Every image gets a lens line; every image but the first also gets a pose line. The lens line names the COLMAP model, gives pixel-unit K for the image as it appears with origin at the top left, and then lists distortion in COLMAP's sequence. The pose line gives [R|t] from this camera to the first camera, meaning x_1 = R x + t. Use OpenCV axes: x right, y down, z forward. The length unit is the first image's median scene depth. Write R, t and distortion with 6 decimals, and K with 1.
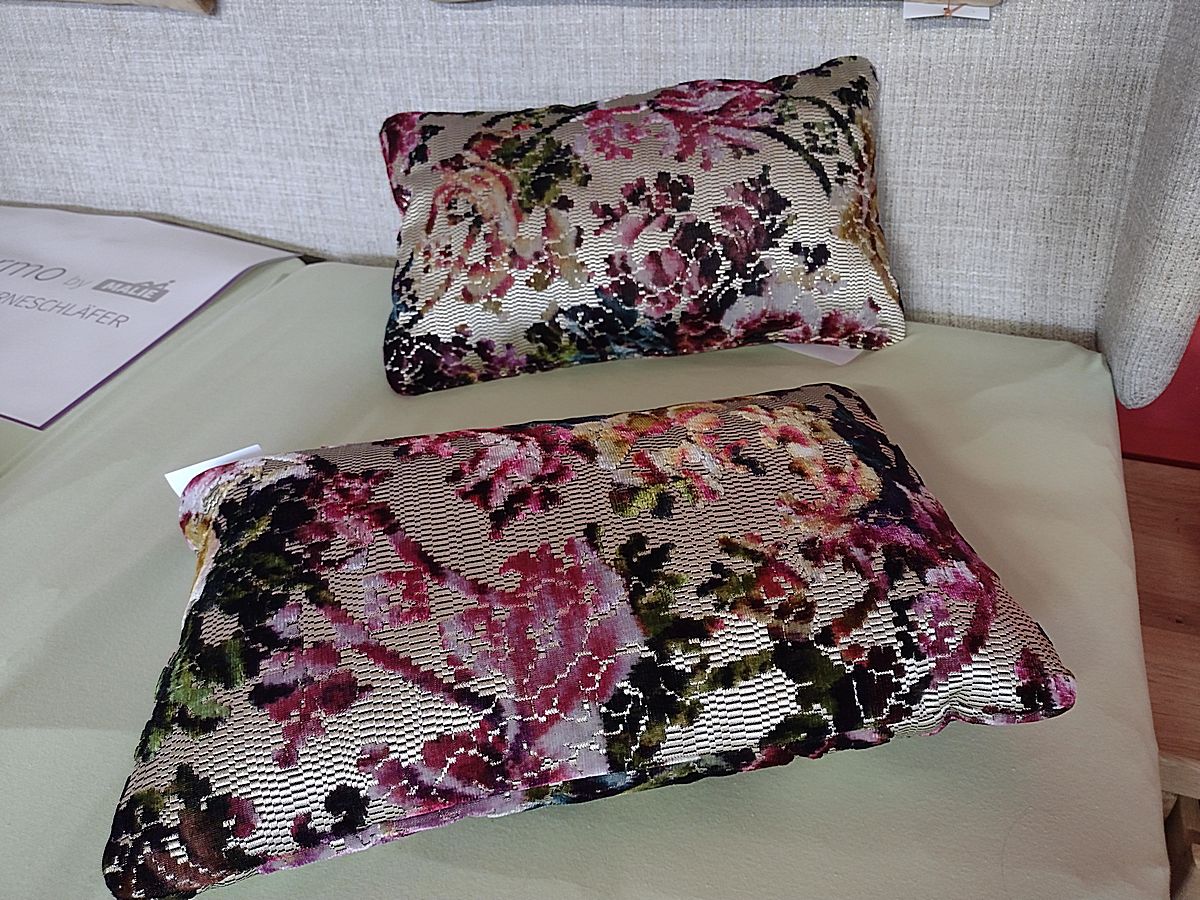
lens RADIAL K [[896.6, 0, 604.7], [0, 896.6, 443.3], [0, 0, 1]] dist [0.051829, -0.087422]
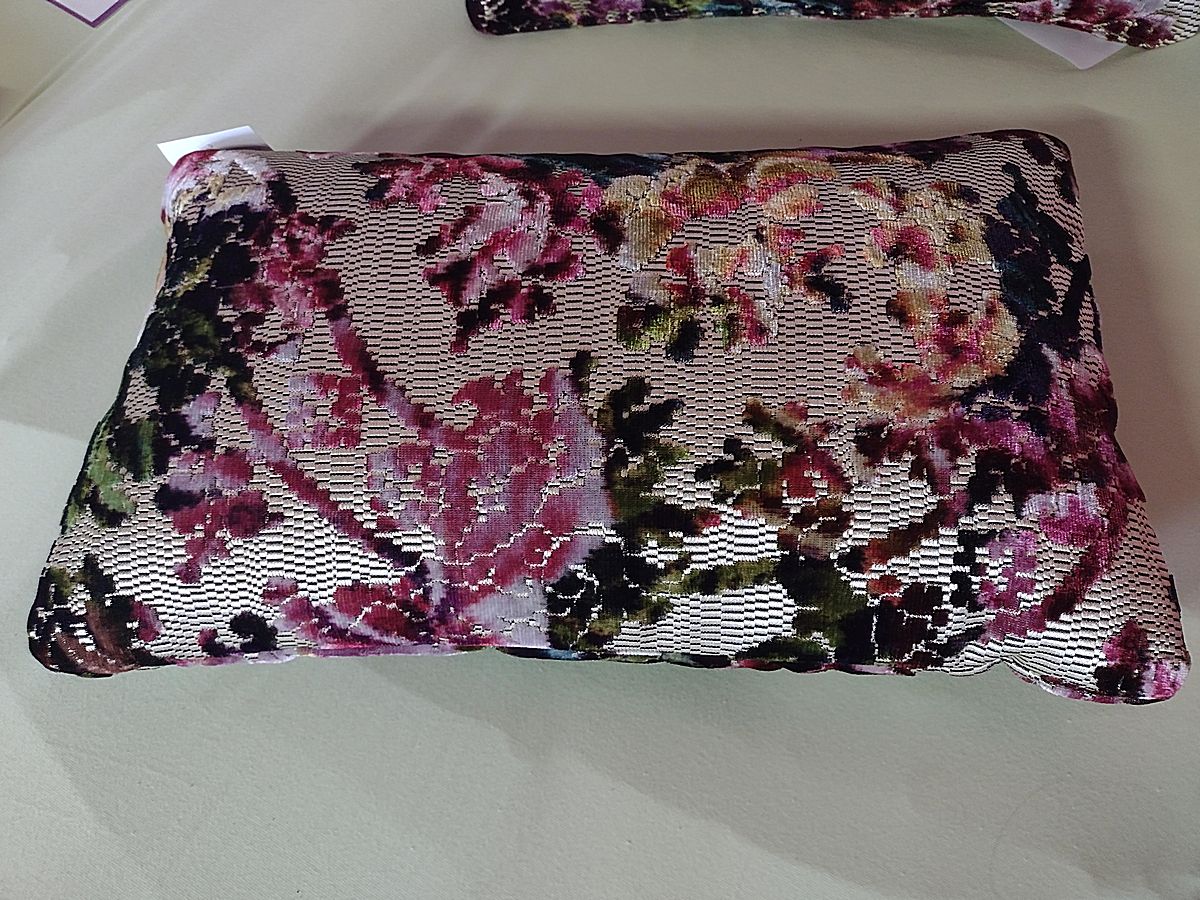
lens RADIAL K [[896.6, 0, 604.7], [0, 896.6, 443.3], [0, 0, 1]] dist [0.051829, -0.087422]
pose [[0.964170, 0.205816, -0.167377, 0.150878], [-0.109291, 0.883082, 0.456314, -0.196234], [0.241725, -0.421671, 0.873935, 0.327858]]
